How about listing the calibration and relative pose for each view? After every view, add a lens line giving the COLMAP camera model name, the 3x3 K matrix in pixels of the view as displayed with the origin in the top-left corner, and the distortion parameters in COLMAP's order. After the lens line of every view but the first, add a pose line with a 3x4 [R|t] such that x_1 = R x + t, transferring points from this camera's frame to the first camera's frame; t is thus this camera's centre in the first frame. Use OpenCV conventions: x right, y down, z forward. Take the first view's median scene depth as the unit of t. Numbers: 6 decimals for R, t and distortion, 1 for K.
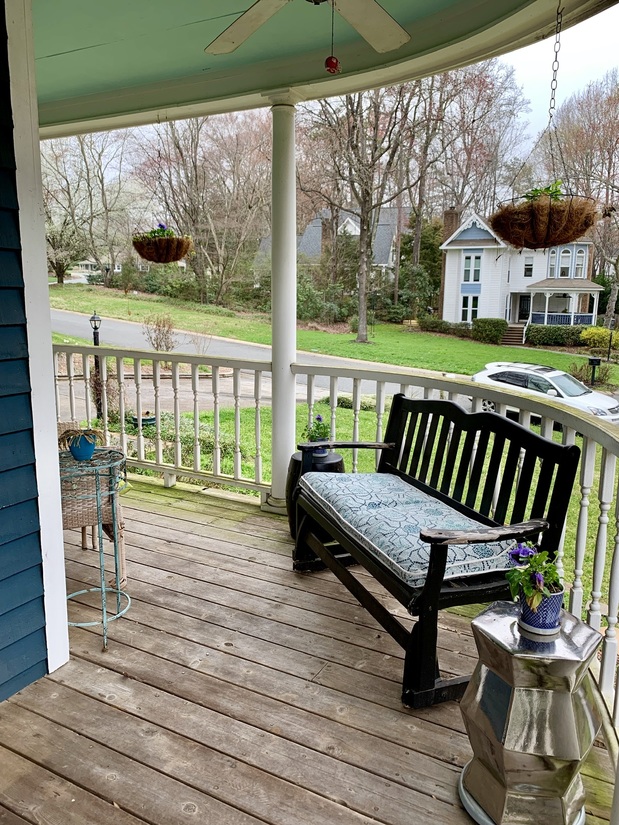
lens RADIAL K [[629.4, 0, 309.6], [0, 629.4, 411.7], [0, 0, 1]] dist [0.038383, -0.052758]
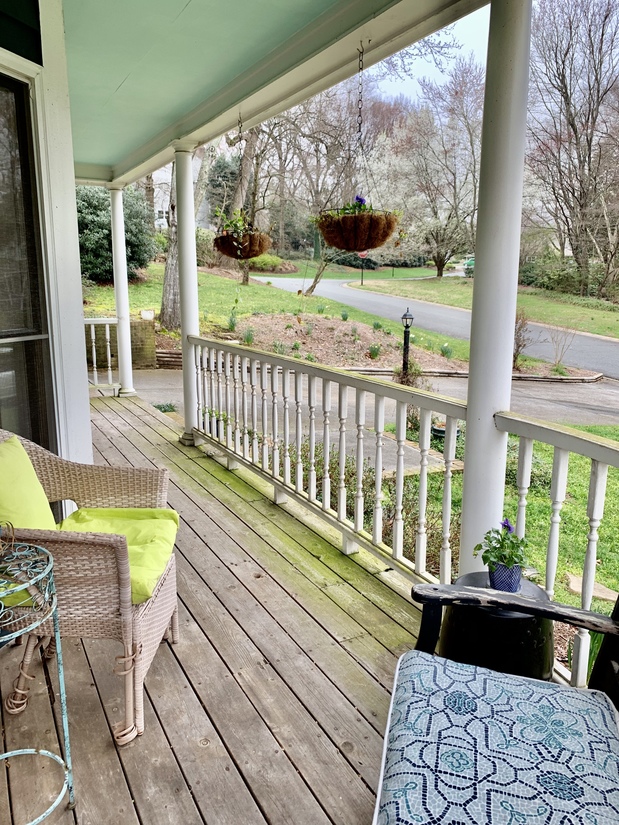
lens RADIAL K [[629.4, 0, 311.6], [0, 629.4, 411.3], [0, 0, 1]] dist [0.038383, -0.052758]
pose [[0.836501, 0.100900, -0.538596, 0.011581], [-0.094629, 0.994733, 0.039382, -0.006834], [0.539733, 0.018023, 0.841643, 0.032843]]
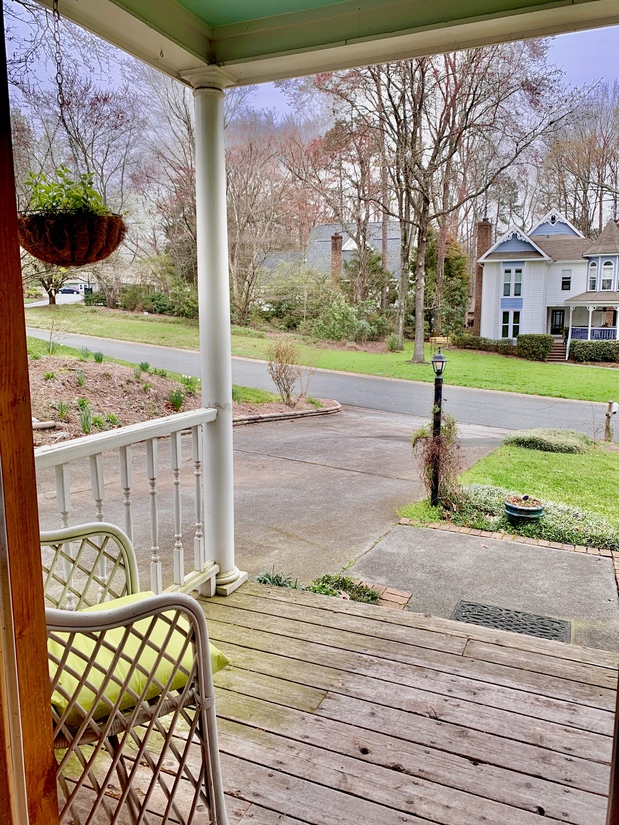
lens RADIAL K [[629.4, 0, 310.8], [0, 629.4, 412.2], [0, 0, 1]] dist [0.038383, -0.052758]
pose [[0.997587, -0.026699, 0.064094, -0.111587], [0.028292, 0.999310, -0.024075, -0.016902], [-0.063407, 0.025831, 0.997653, 0.074726]]
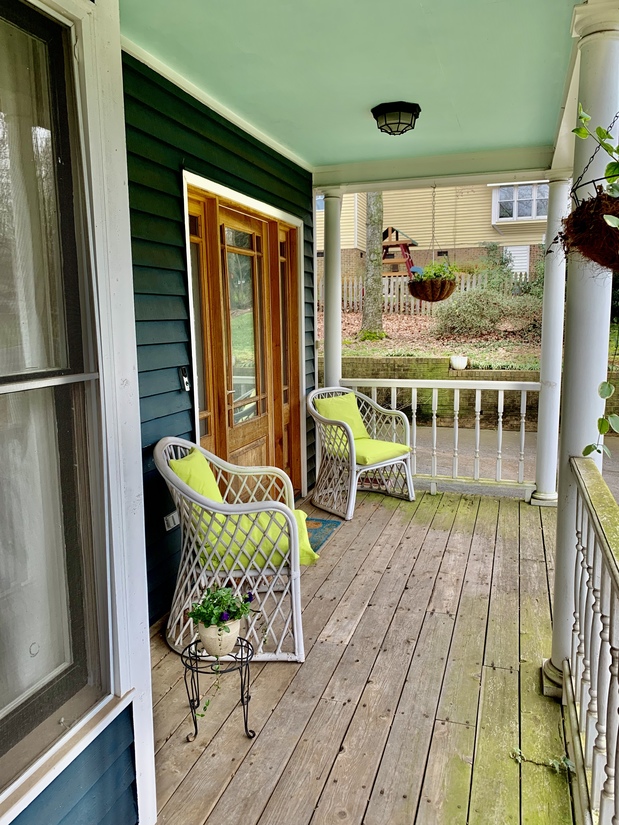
lens RADIAL K [[629.4, 0, 309.2], [0, 629.4, 410.5], [0, 0, 1]] dist [0.038383, -0.052758]
pose [[0.165803, 0.129580, -0.977609, 1.578209], [-0.164137, 0.981128, 0.102209, -0.059674], [0.972403, 0.143515, 0.183943, 0.286296]]
